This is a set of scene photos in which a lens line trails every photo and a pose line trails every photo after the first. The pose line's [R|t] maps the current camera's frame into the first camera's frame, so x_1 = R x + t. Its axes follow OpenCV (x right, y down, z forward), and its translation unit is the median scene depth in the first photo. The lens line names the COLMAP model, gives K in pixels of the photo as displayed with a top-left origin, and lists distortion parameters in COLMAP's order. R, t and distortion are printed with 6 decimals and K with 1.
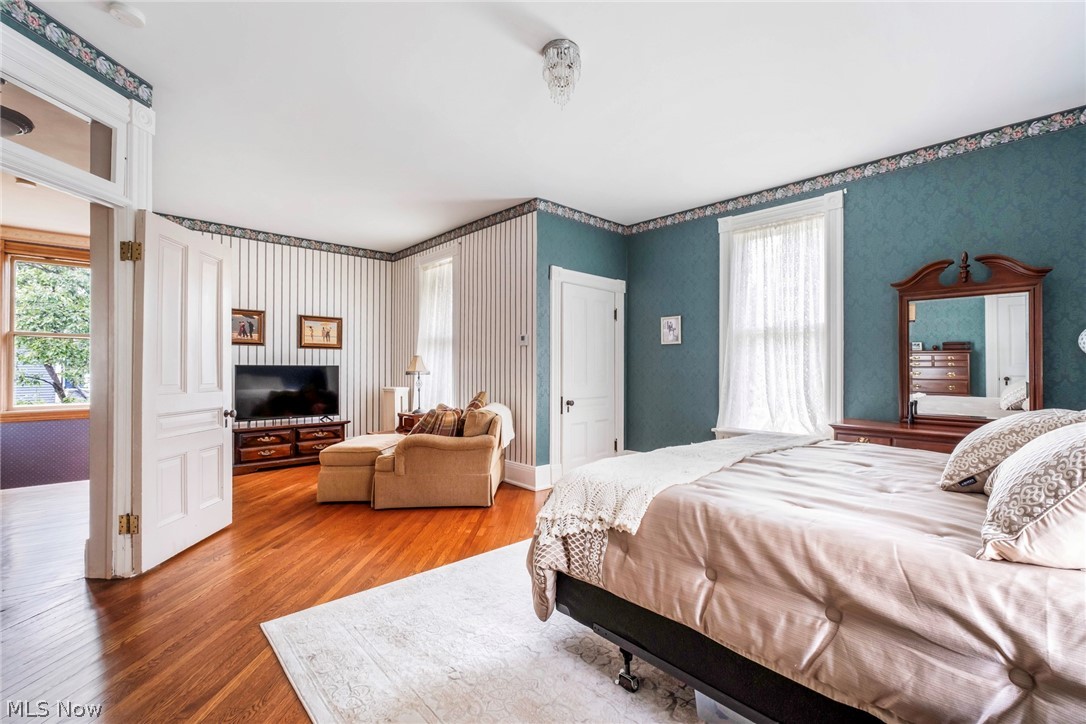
lens RADIAL K [[457.6, 0, 544.4], [0, 457.6, 358.1], [0, 0, 1]] dist [-0.002880, -0.000319]
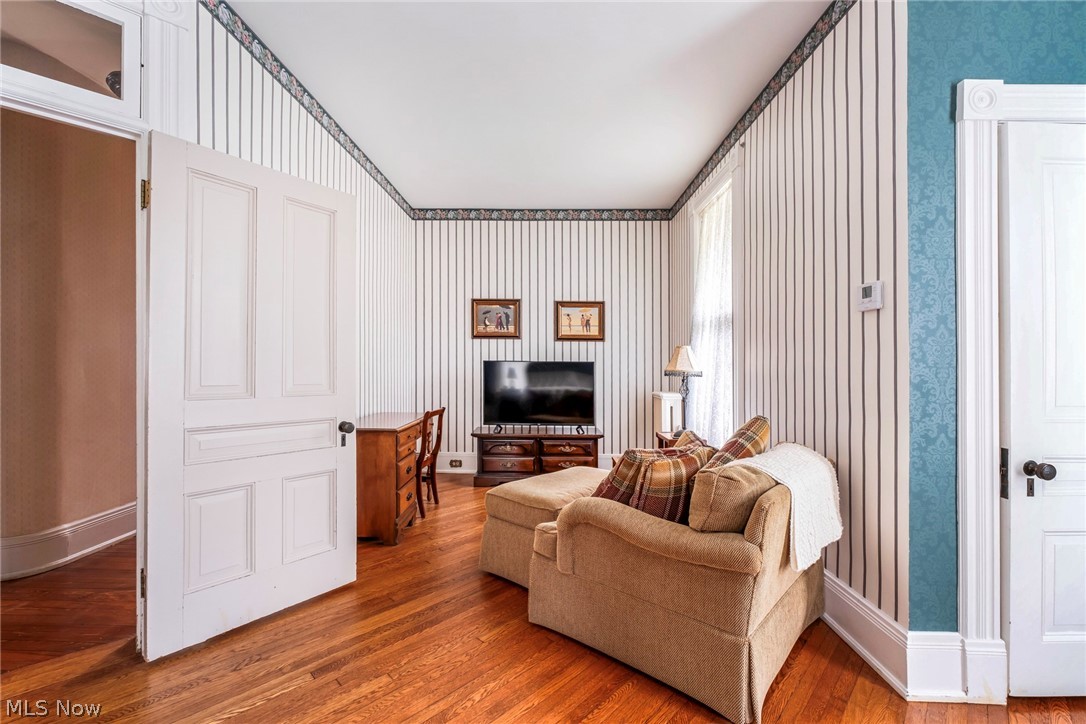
lens RADIAL K [[457.6, 0, 544.4], [0, 457.6, 358.1], [0, 0, 1]] dist [-0.002880, -0.000319]
pose [[0.744211, -0.005230, -0.667924, 0.007427], [0.007975, 0.999968, 0.001055, 0.009210], [0.667897, -0.006112, 0.744229, 0.387816]]
